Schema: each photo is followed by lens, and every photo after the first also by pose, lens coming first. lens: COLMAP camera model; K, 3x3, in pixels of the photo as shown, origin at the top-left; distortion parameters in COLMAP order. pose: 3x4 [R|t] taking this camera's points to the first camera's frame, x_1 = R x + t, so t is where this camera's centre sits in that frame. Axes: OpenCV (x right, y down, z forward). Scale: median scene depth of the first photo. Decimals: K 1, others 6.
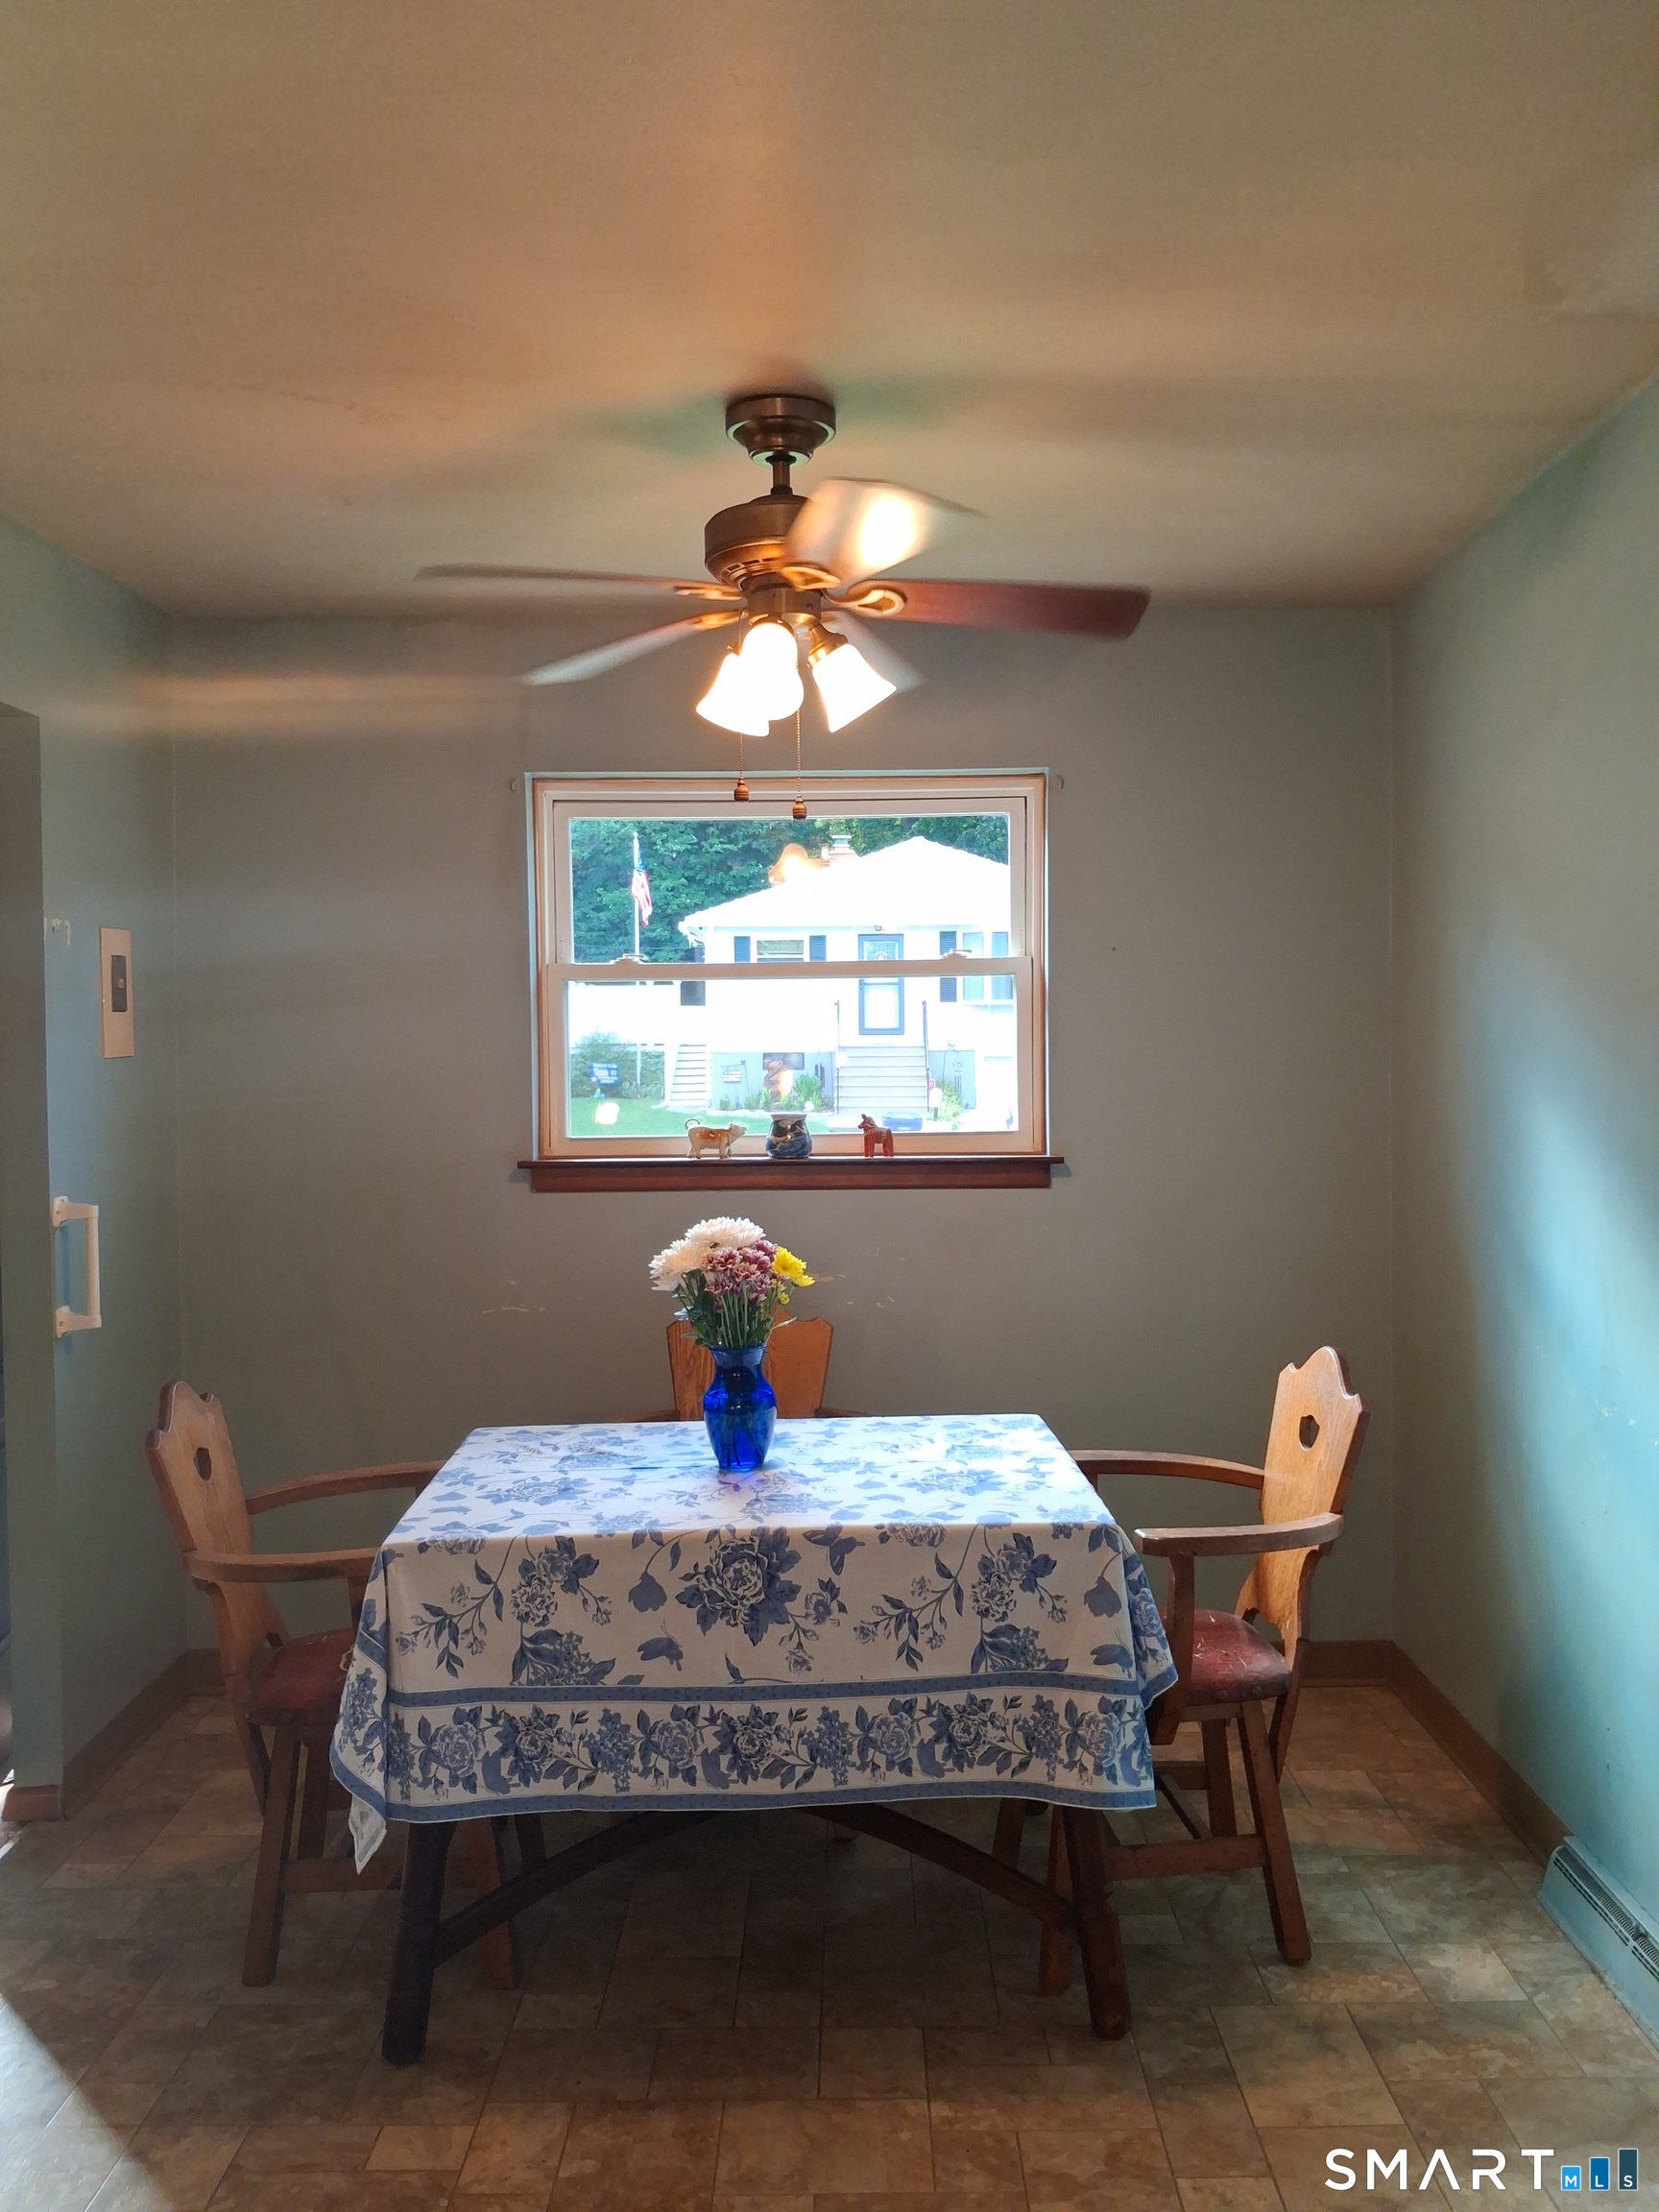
lens RADIAL K [[1753.9, 0, 844.8], [0, 1753.9, 1132.6], [0, 0, 1]] dist [0.035882, -0.067406]
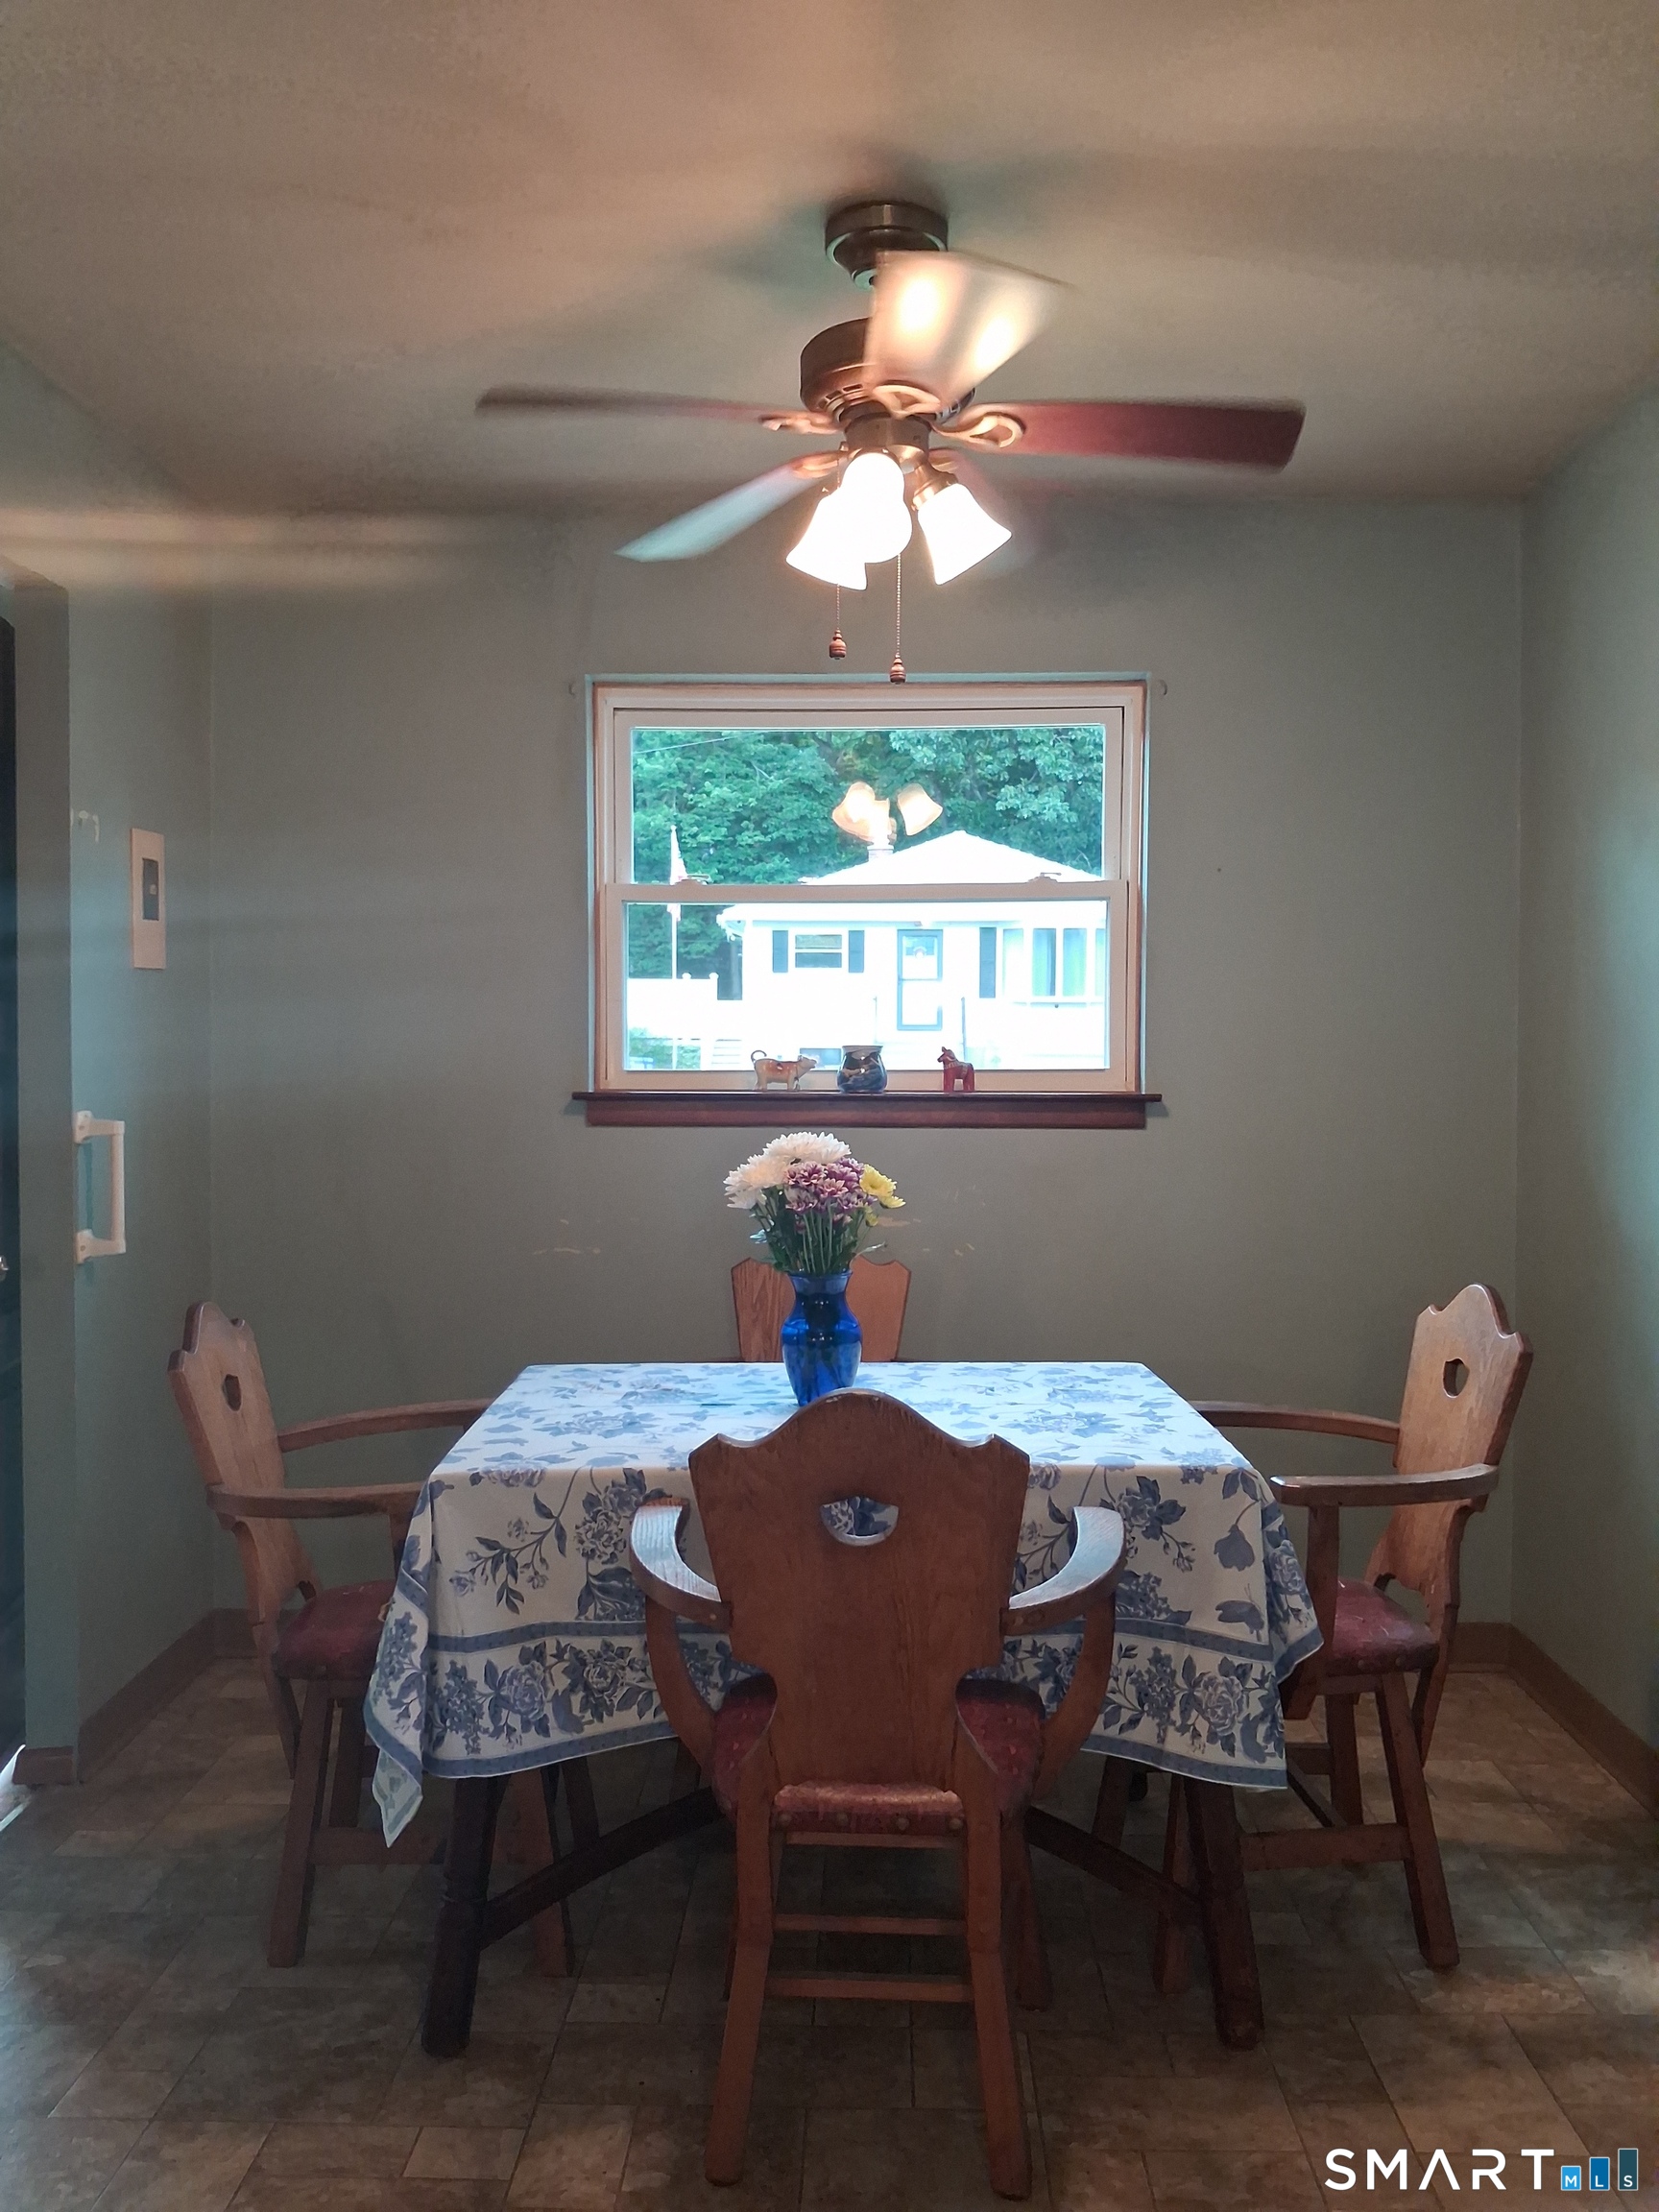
lens RADIAL K [[1753.9, 0, 838.9], [0, 1753.9, 1134.6], [0, 0, 1]] dist [0.035882, -0.067406]
pose [[0.999675, 0.013166, -0.021851, -0.034187], [-0.013160, 0.999913, 0.000398, 0.052598], [0.021854, -0.000111, 0.999761, 0.101114]]
